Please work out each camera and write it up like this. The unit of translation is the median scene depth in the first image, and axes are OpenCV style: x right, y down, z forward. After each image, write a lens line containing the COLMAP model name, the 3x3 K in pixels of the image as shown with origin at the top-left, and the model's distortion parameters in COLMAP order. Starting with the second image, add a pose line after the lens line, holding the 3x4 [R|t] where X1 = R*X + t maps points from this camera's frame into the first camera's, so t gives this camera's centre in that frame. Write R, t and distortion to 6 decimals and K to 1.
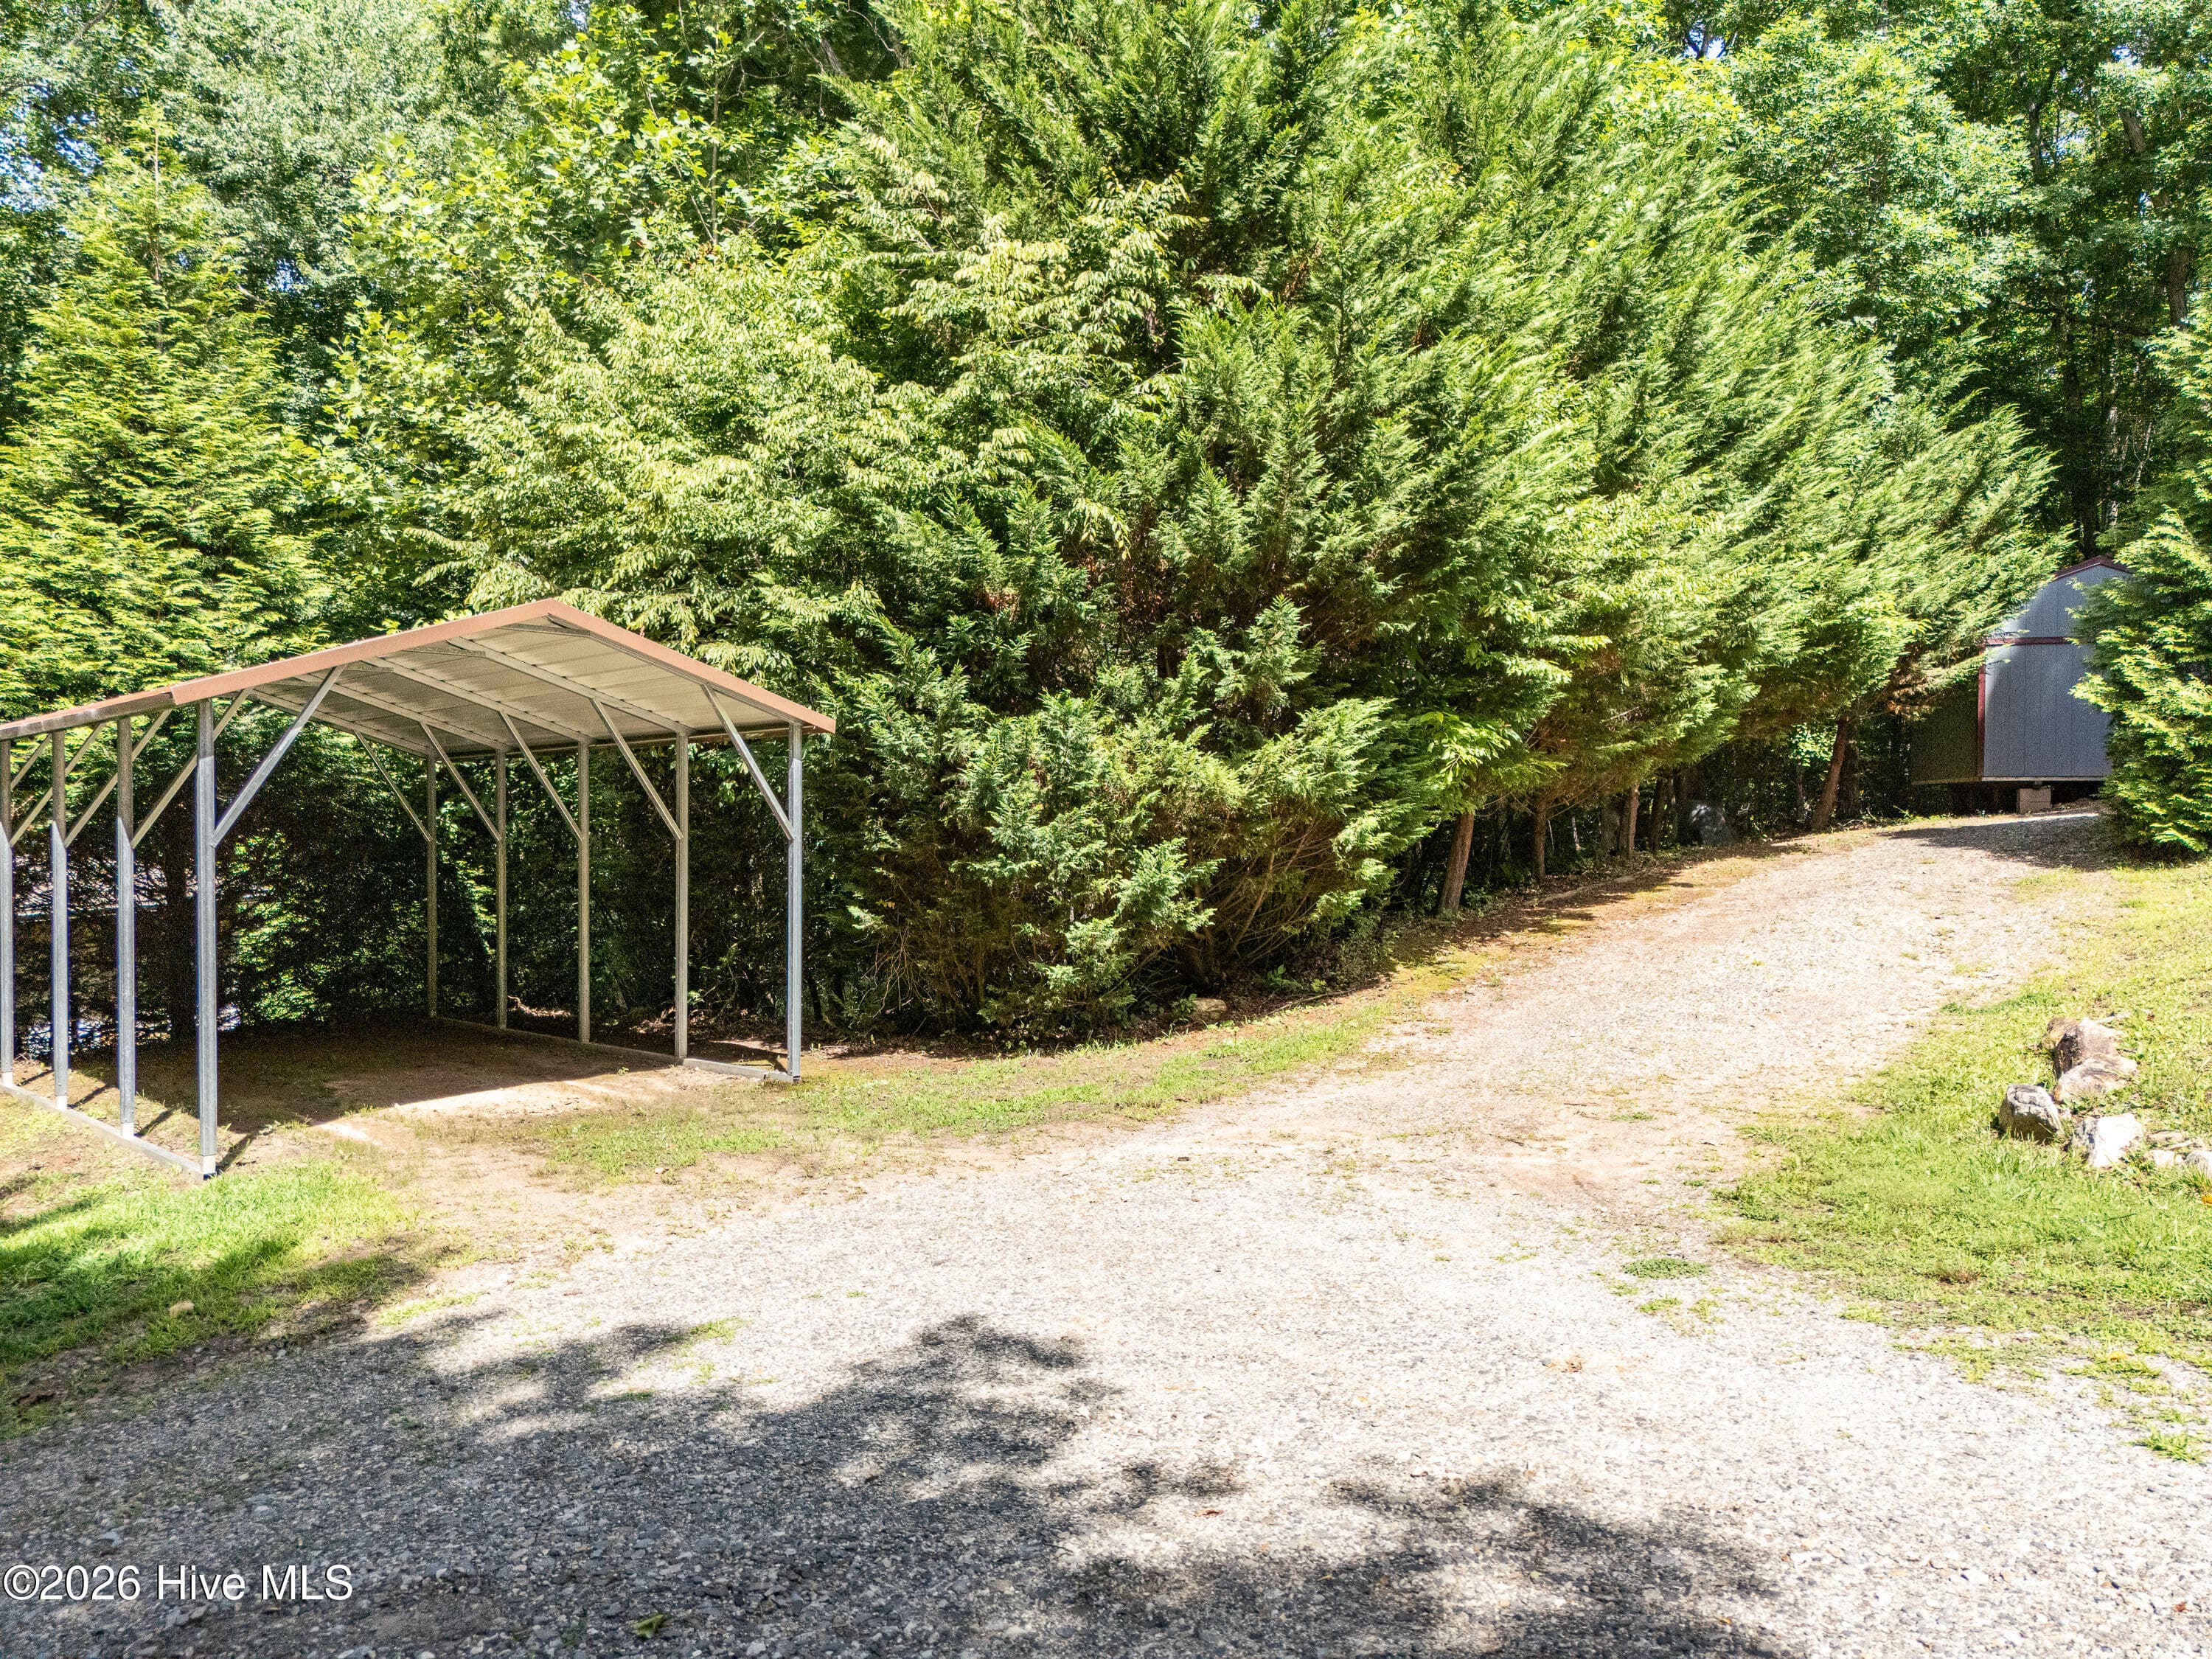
lens RADIAL K [[1640.8, 0, 1108.6], [0, 1640.8, 833.7], [0, 0, 1]] dist [0.055804, -0.048453]
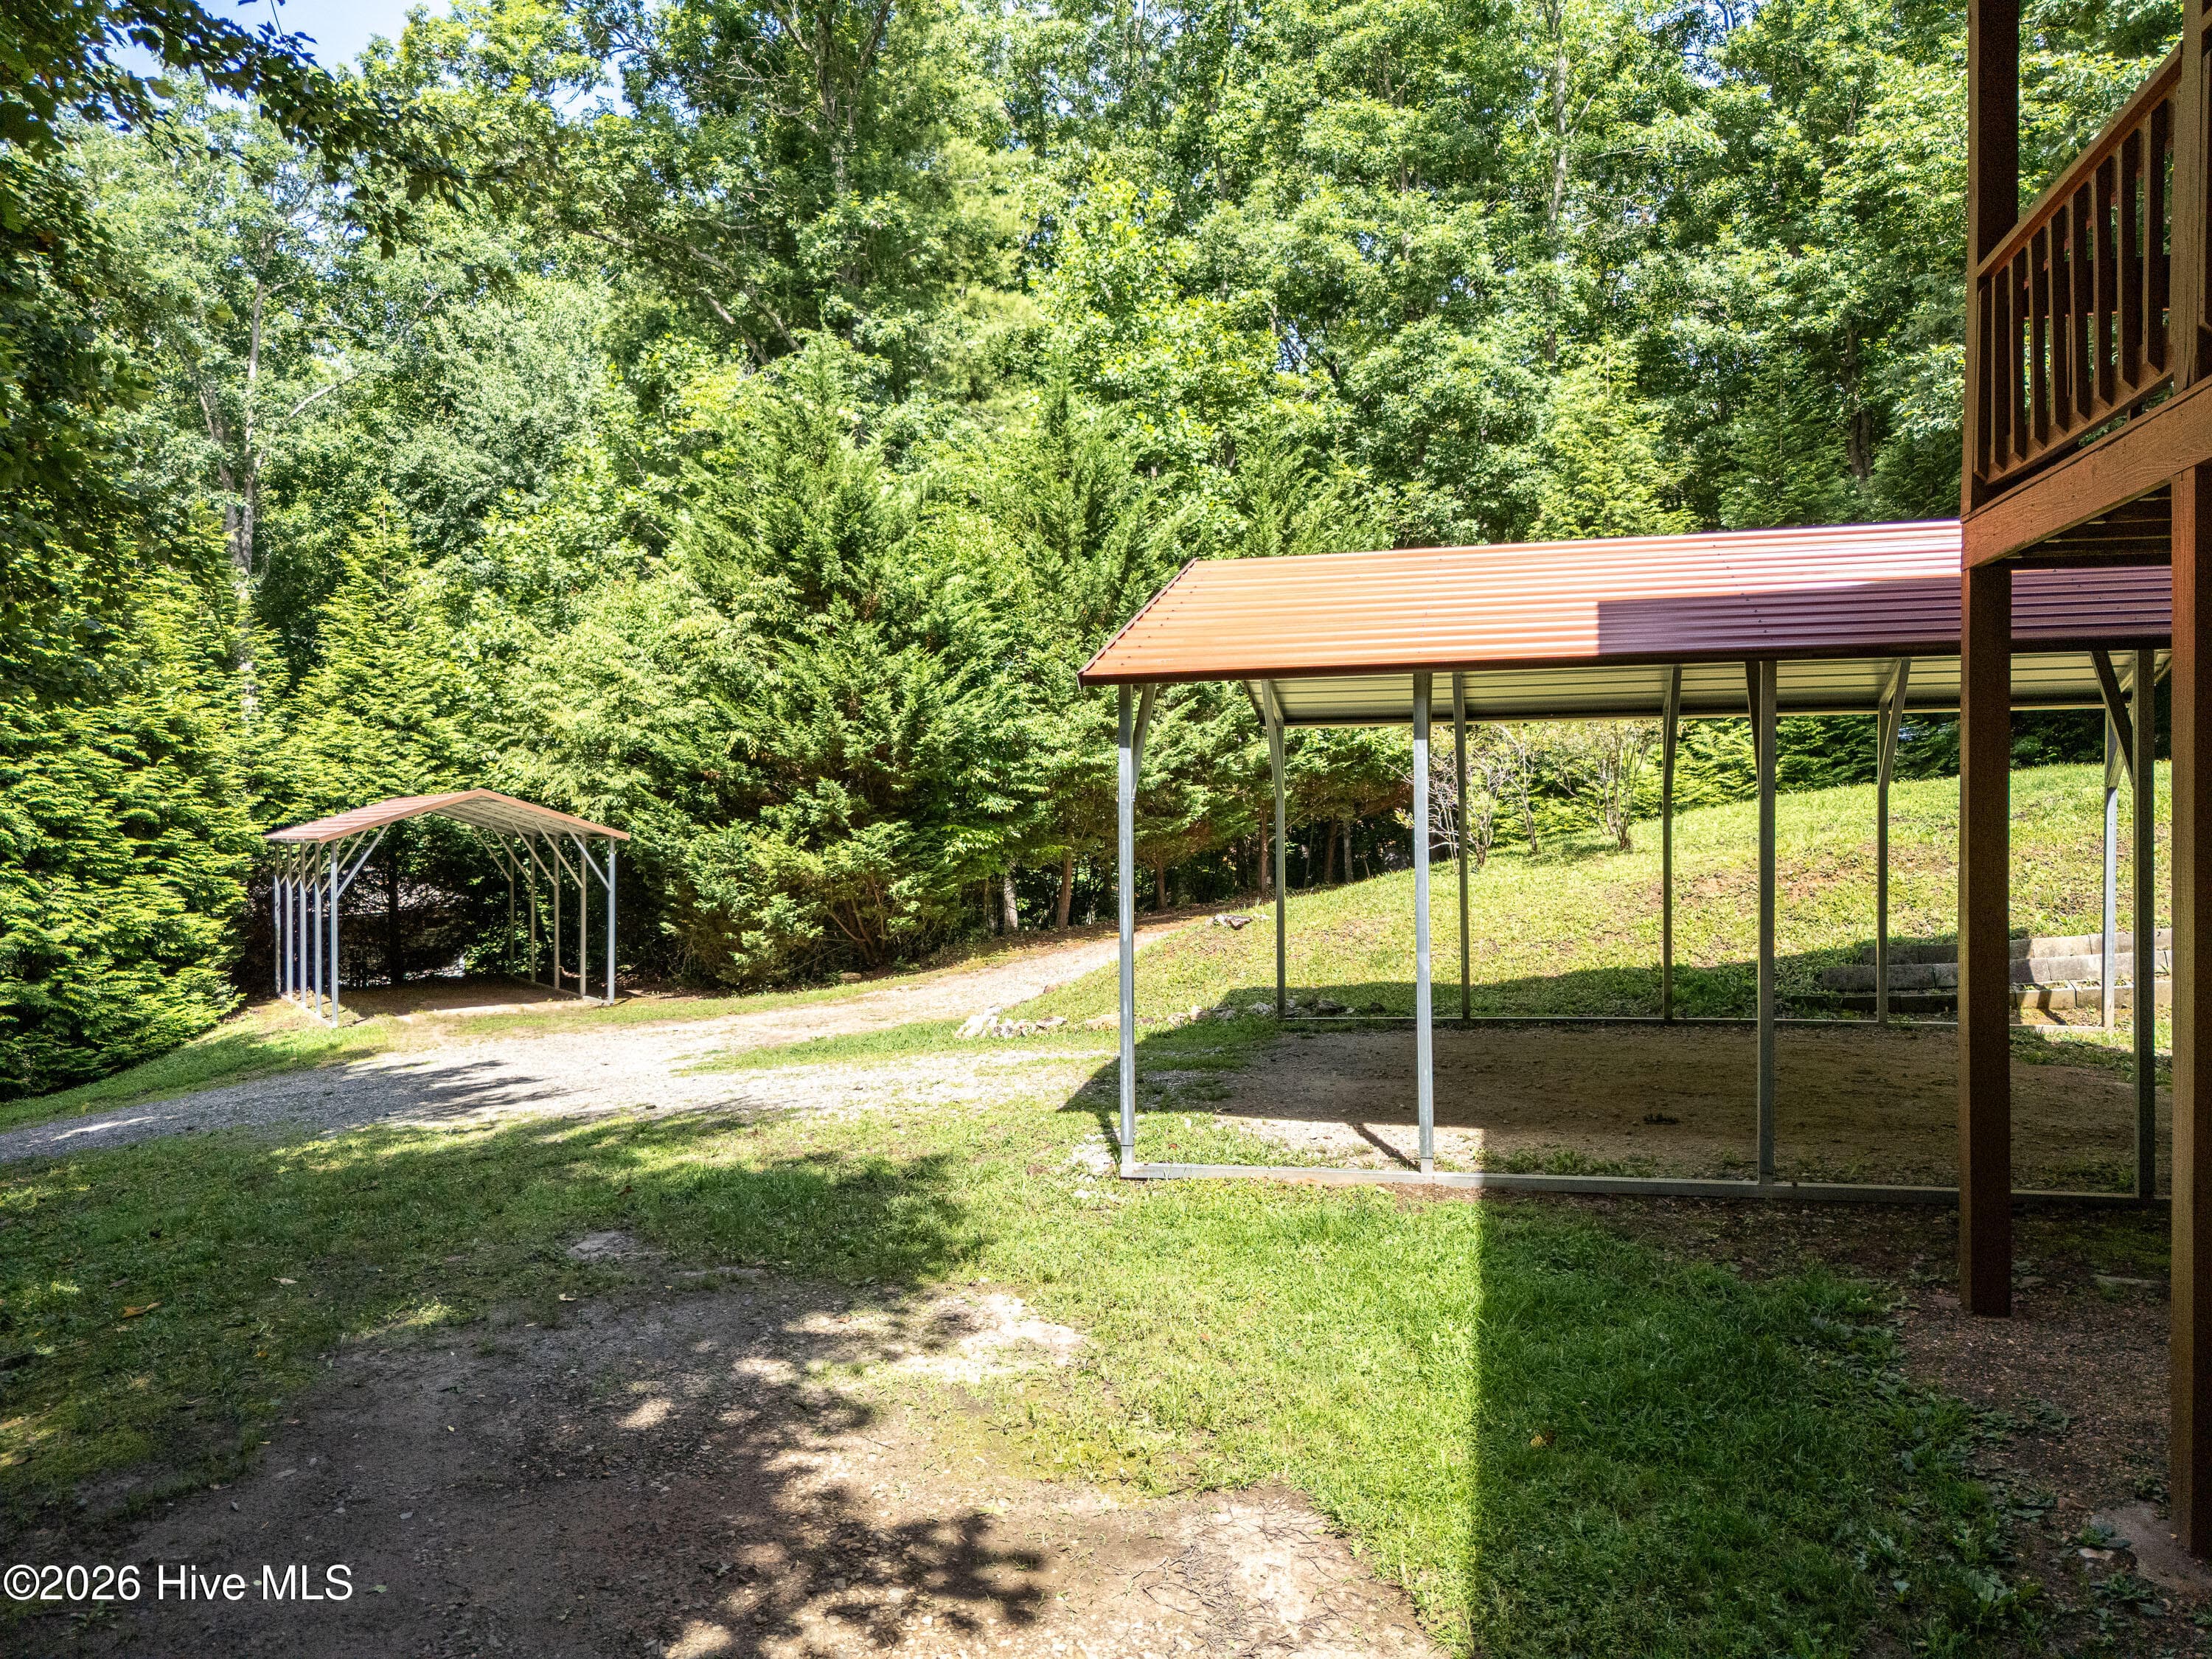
lens RADIAL K [[1640.8, 0, 1104.7], [0, 1640.8, 819.9], [0, 0, 1]] dist [0.055804, -0.048453]
pose [[0.979136, 0.003341, -0.203181, 0.688822], [-0.004411, 0.999979, -0.004811, -0.064490], [0.203160, 0.005607, 0.979129, -0.758084]]
